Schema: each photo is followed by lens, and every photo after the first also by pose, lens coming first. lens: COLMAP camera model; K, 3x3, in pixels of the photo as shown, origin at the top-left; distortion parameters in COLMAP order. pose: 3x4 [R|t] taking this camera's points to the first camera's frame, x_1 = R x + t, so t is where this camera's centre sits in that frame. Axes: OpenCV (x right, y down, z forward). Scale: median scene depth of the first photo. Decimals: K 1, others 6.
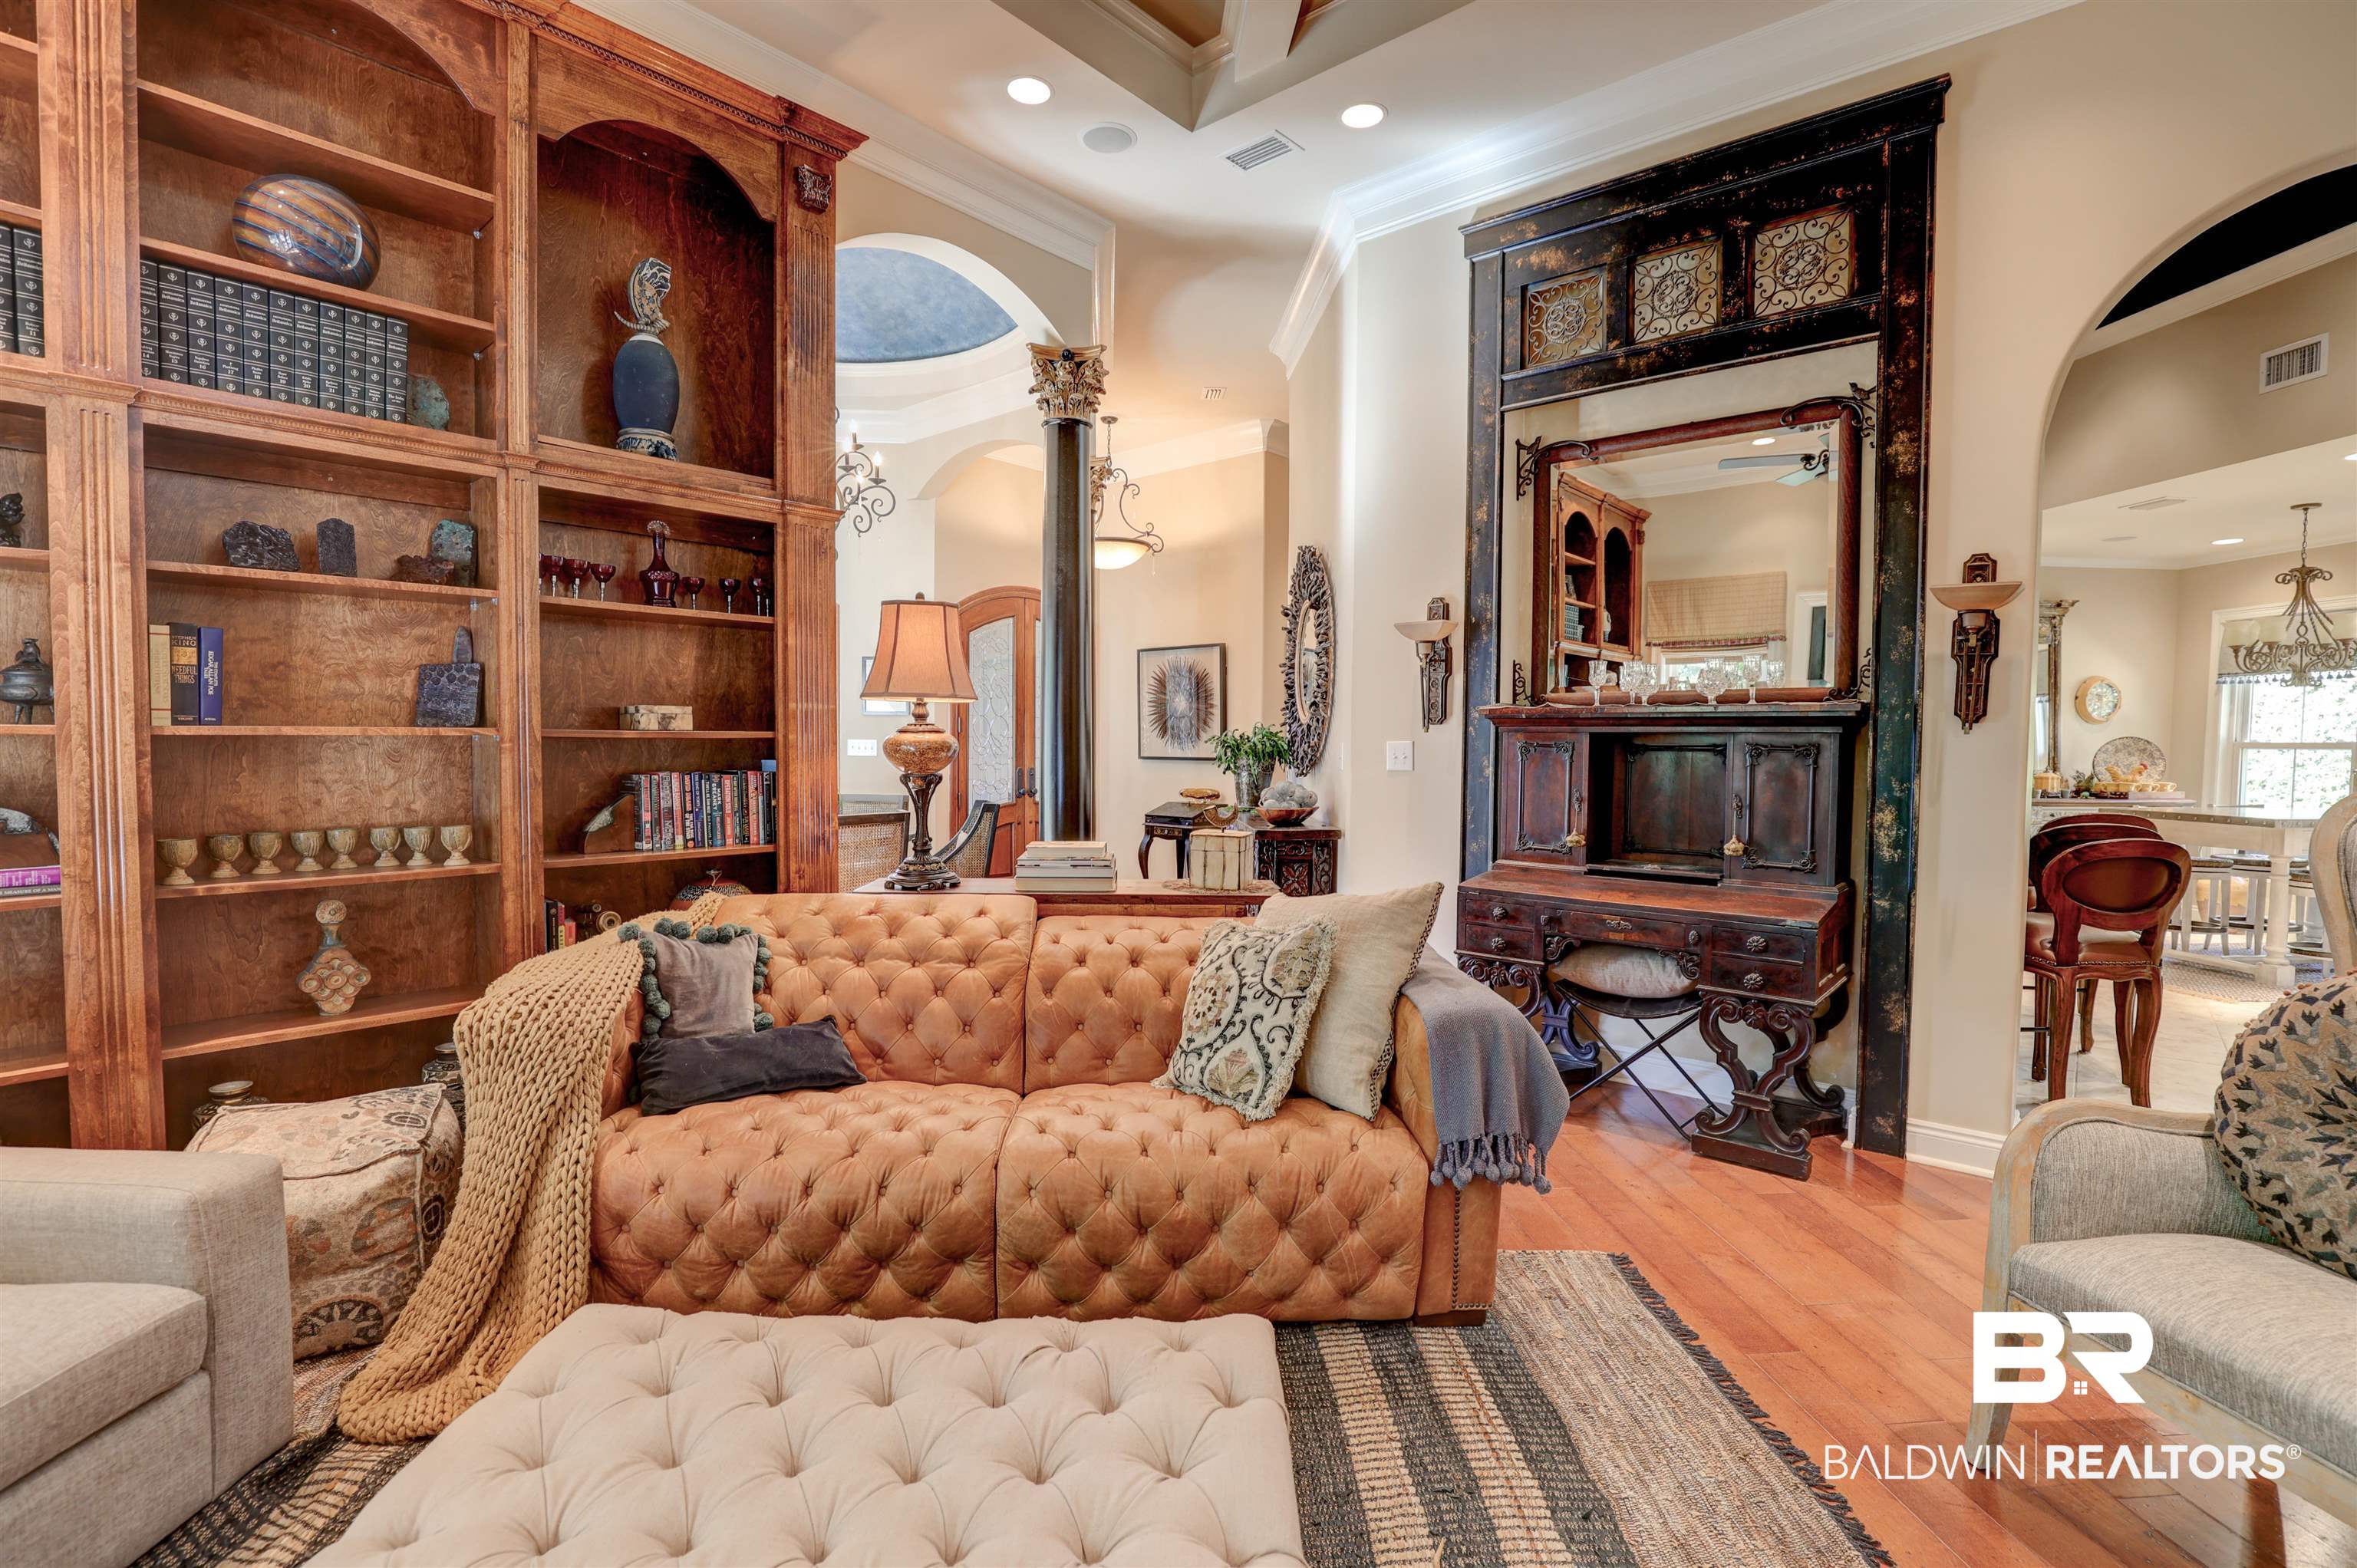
lens RADIAL K [[1082.6, 0, 1173.0], [0, 1082.6, 786.7], [0, 0, 1]] dist [-0.040388, 0.009764]
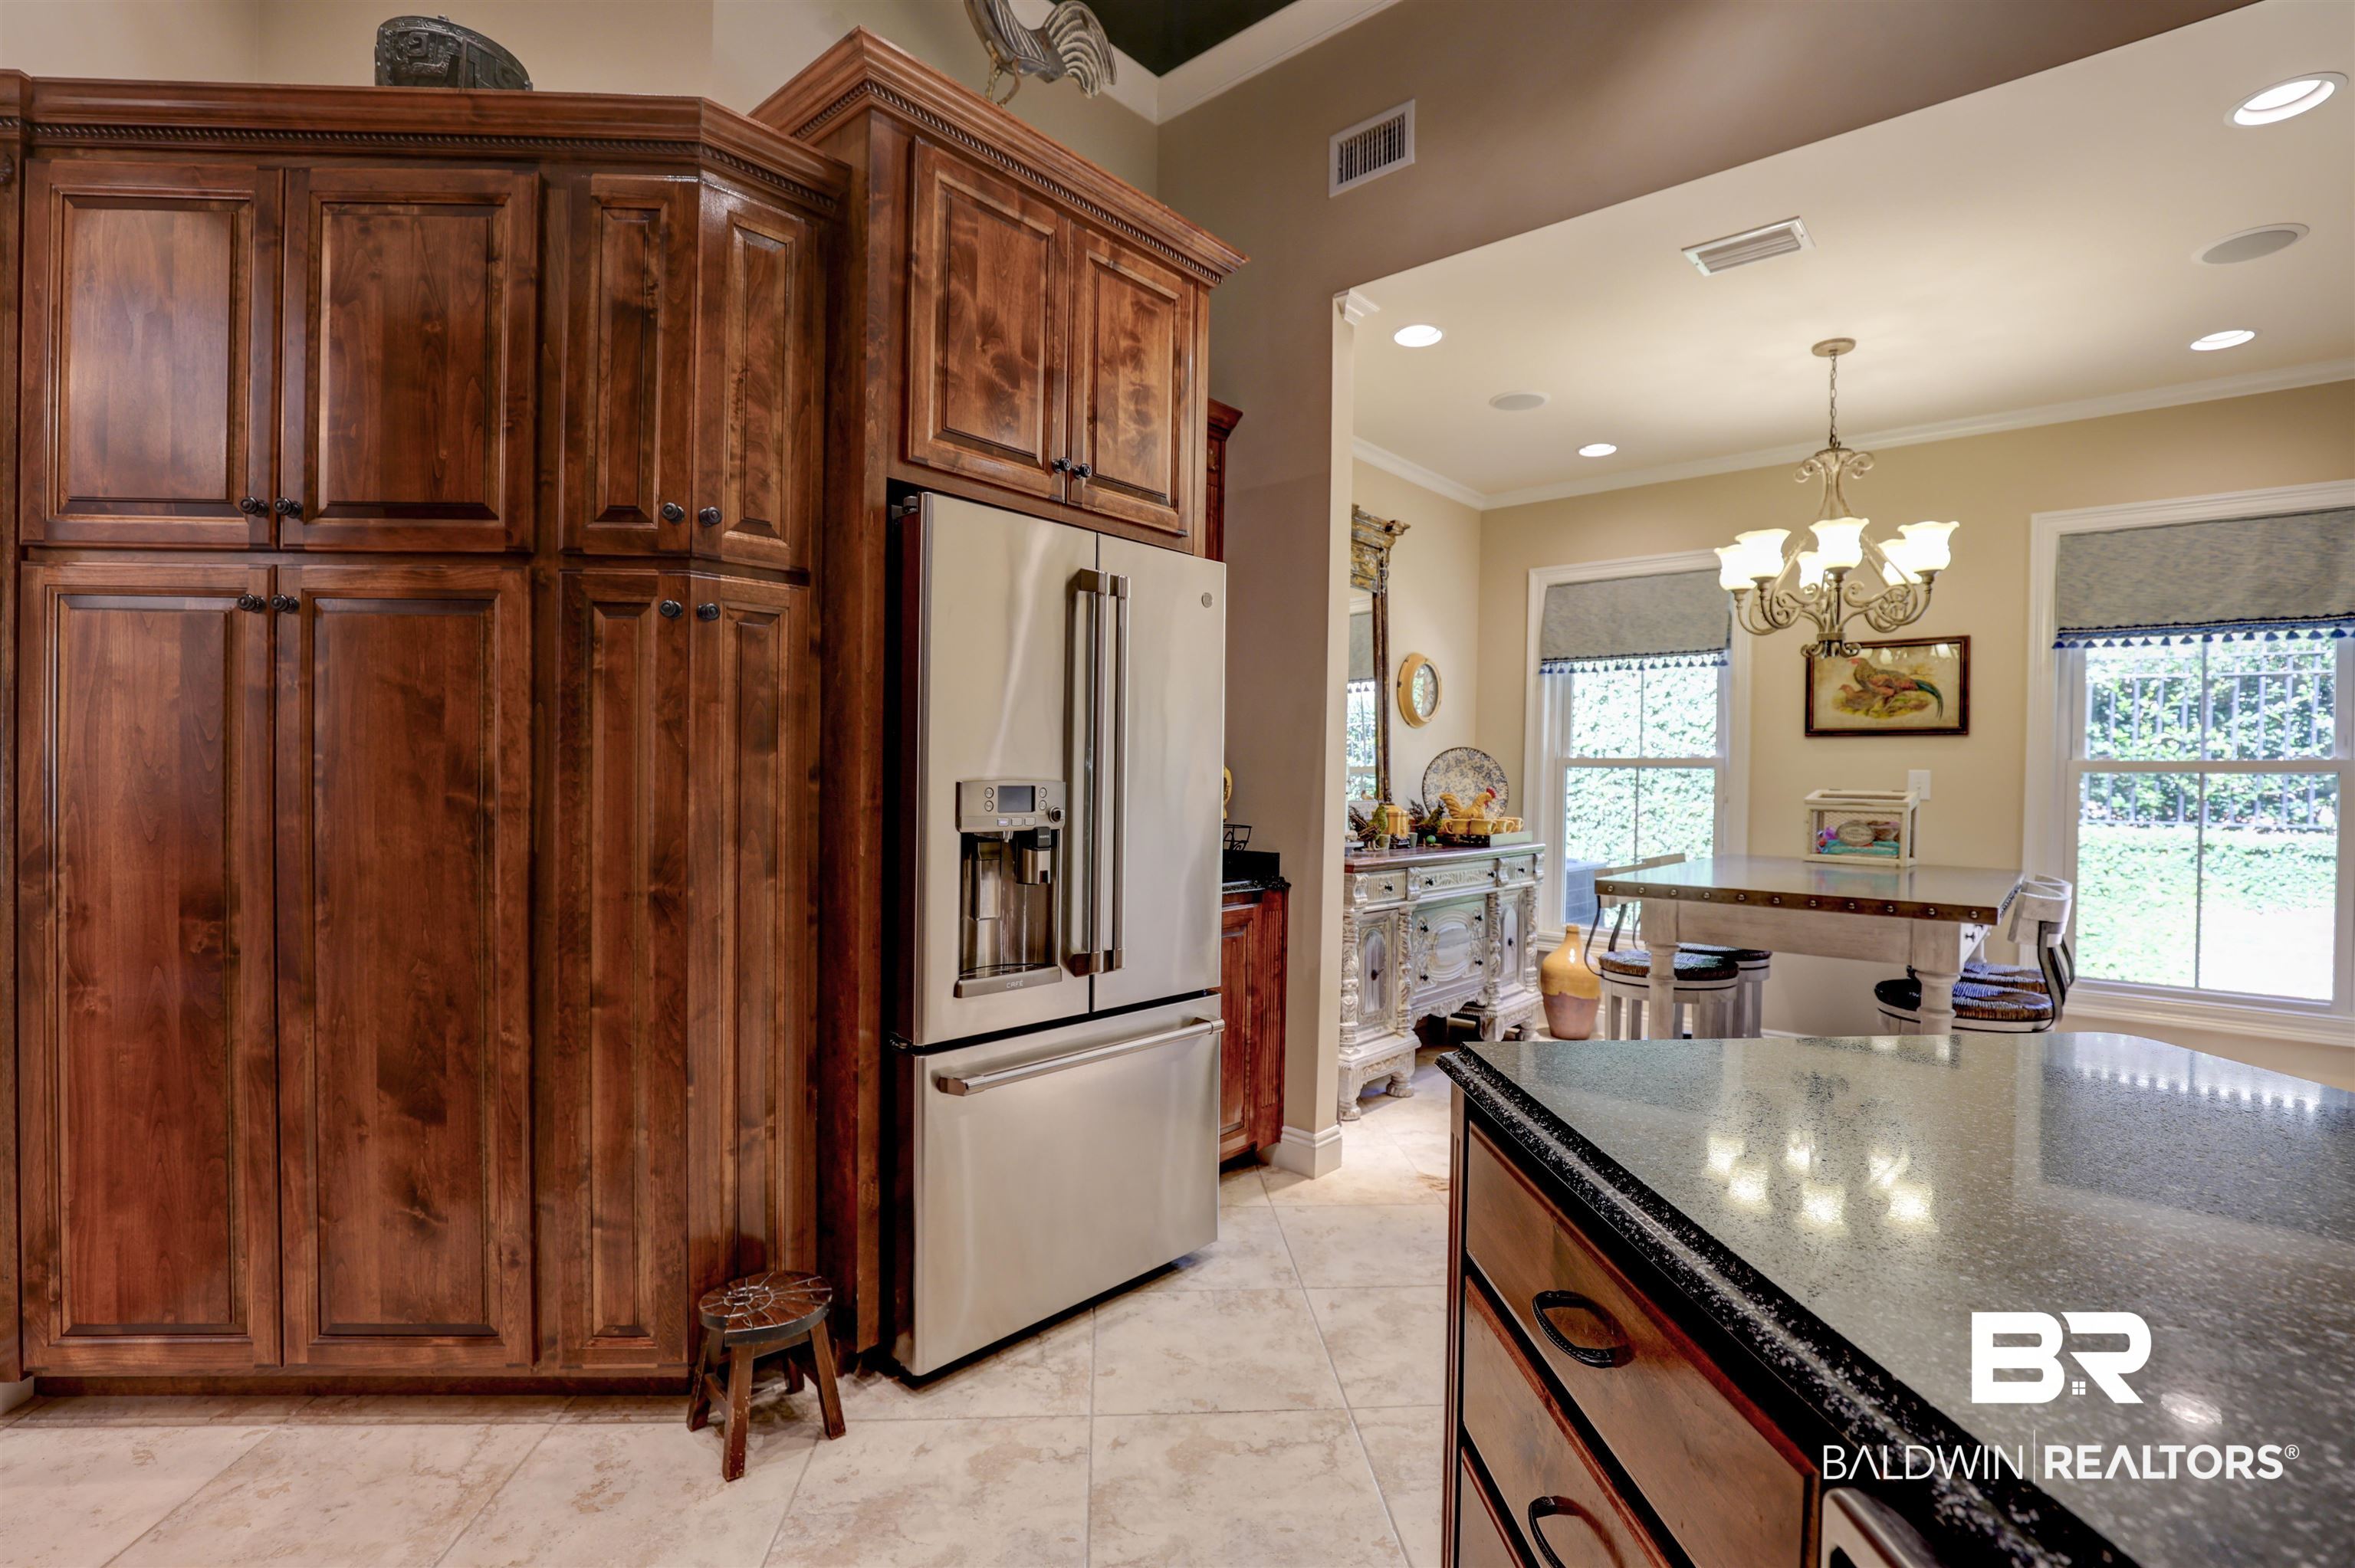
lens RADIAL K [[1081.6, 0, 1172.0], [0, 1081.6, 786.7], [0, 0, 1]] dist [-0.040388, 0.009764]
pose [[0.703169, -0.003311, 0.711015, 0.313362], [0.018684, 0.999730, -0.013823, -0.017583], [-0.710777, 0.023005, 0.703041, 0.666767]]
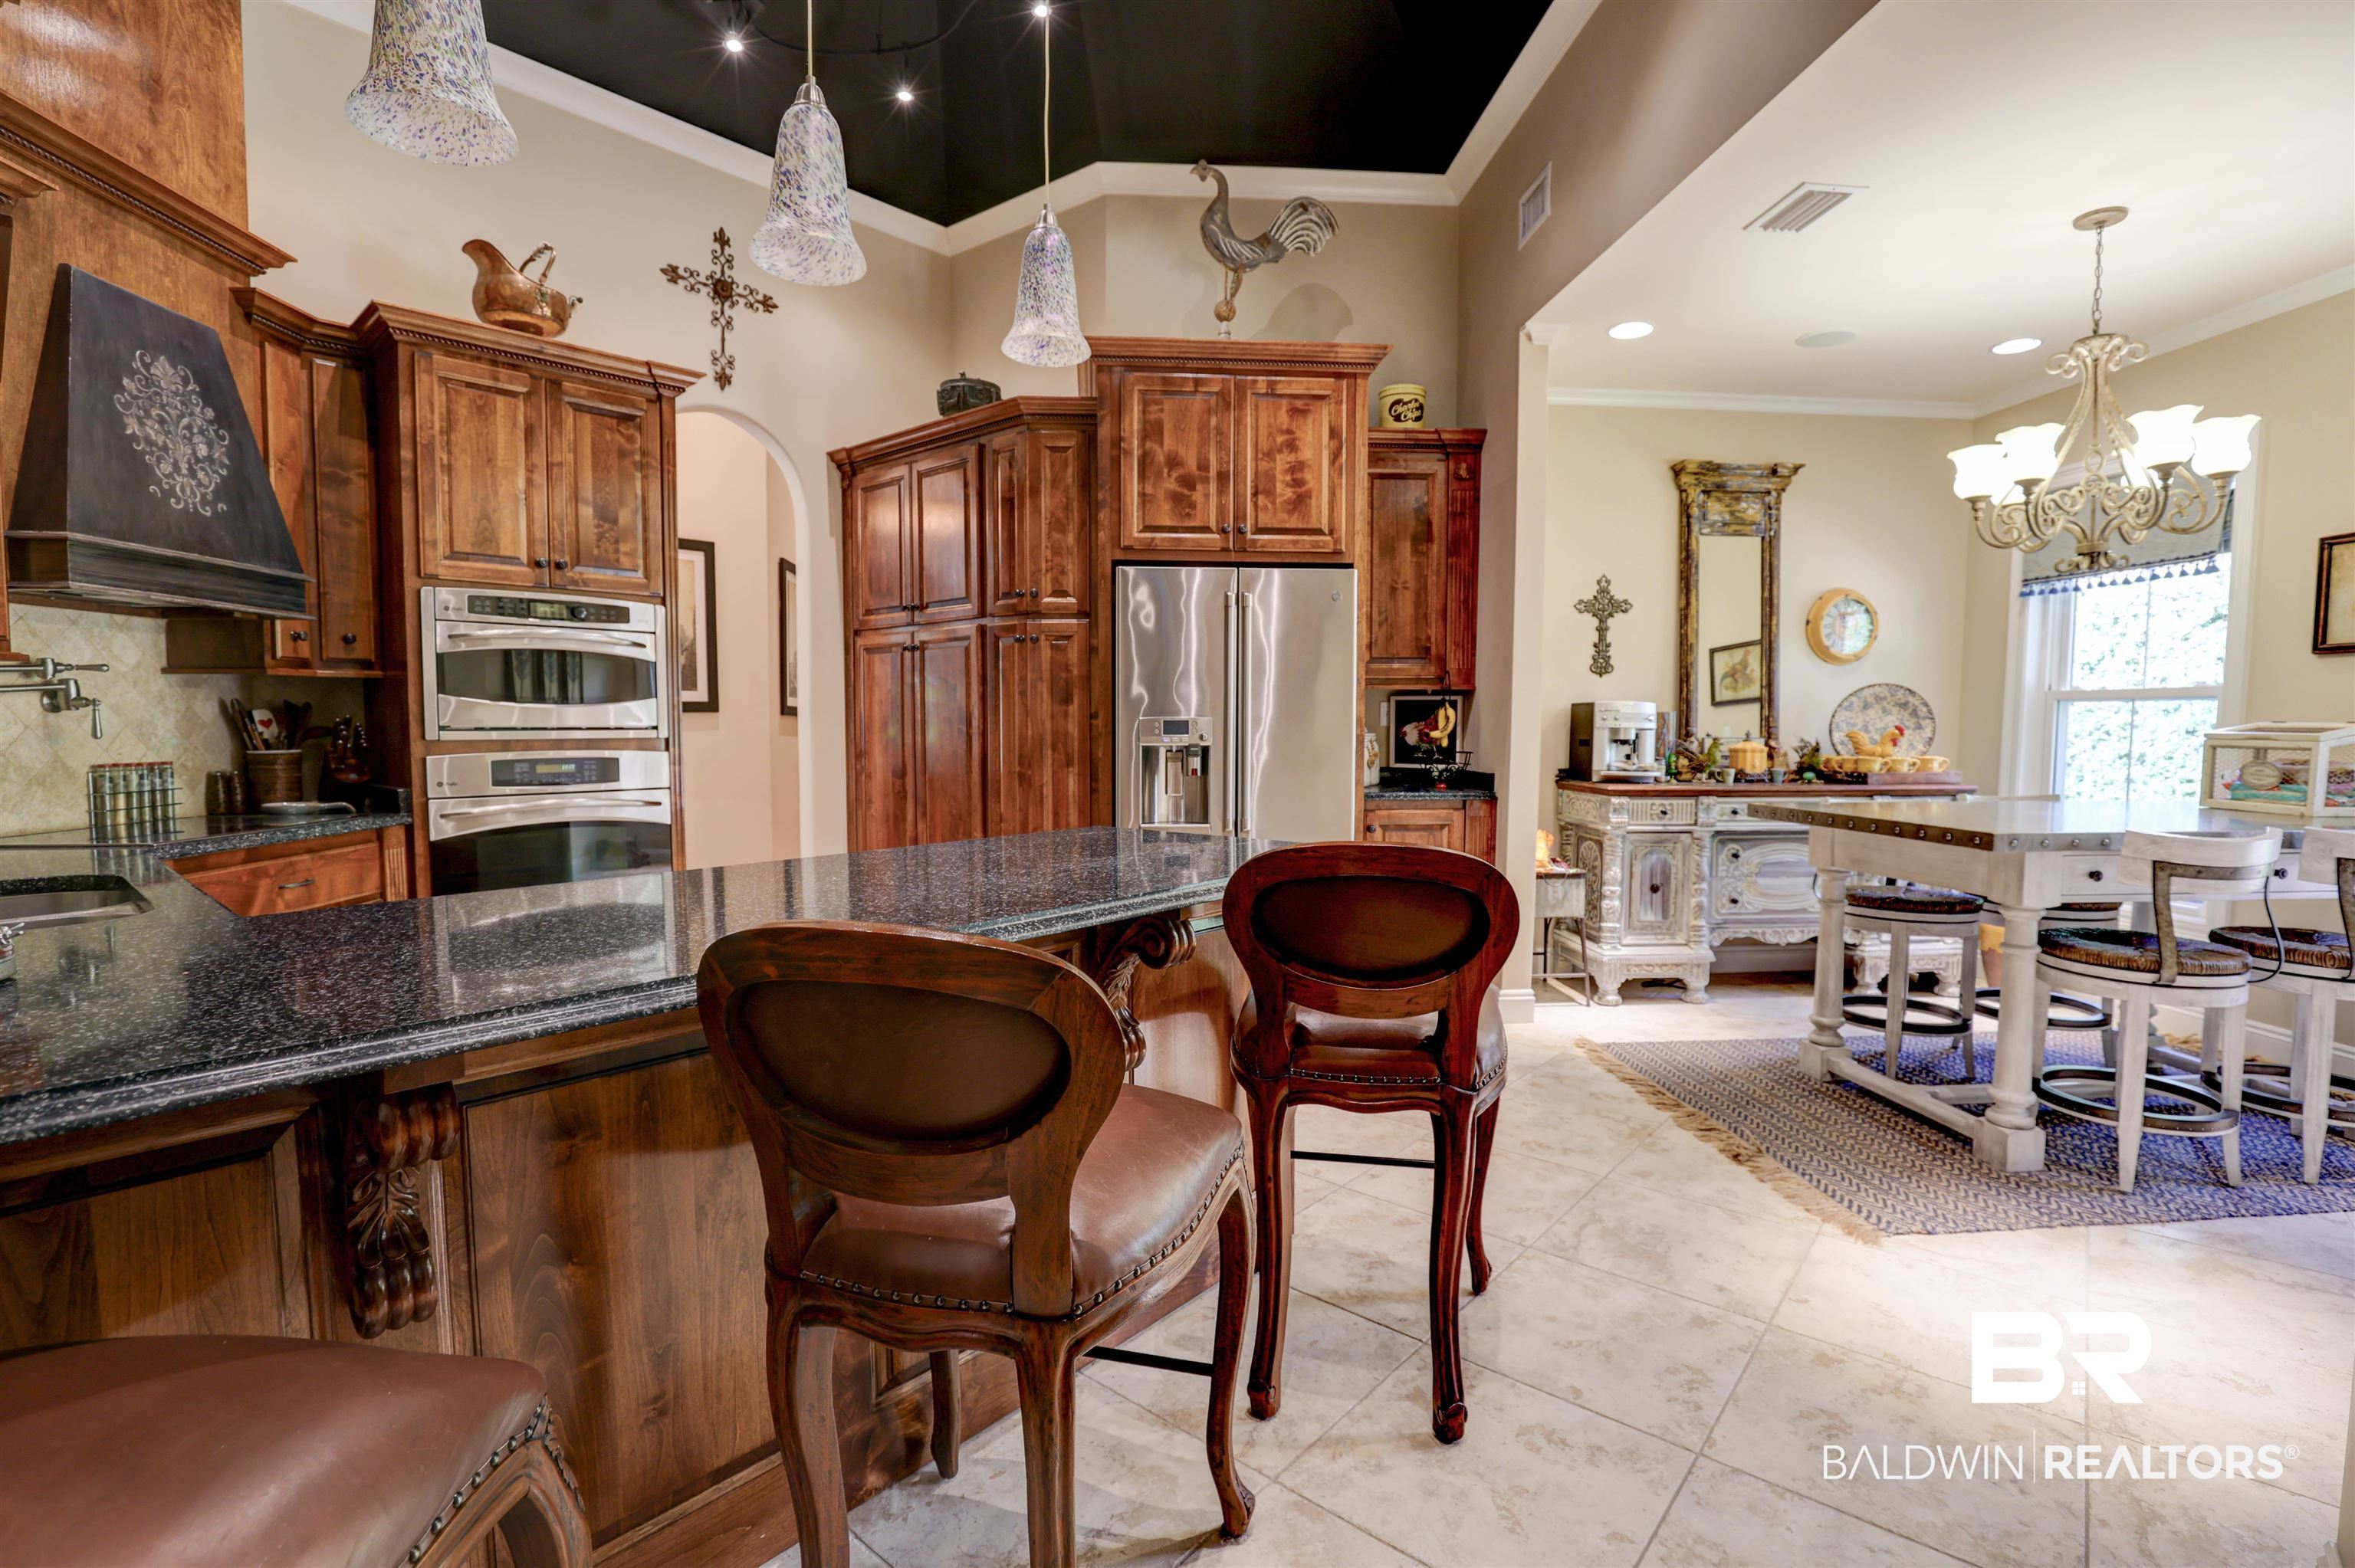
lens RADIAL K [[1081.6, 0, 1172.0], [0, 1081.6, 786.7], [0, 0, 1]] dist [-0.040388, 0.009764]
pose [[0.999944, -0.005142, 0.009221, 0.484088], [0.004953, 0.999780, 0.020391, -0.001262], [-0.009324, -0.020344, 0.999750, 0.376739]]
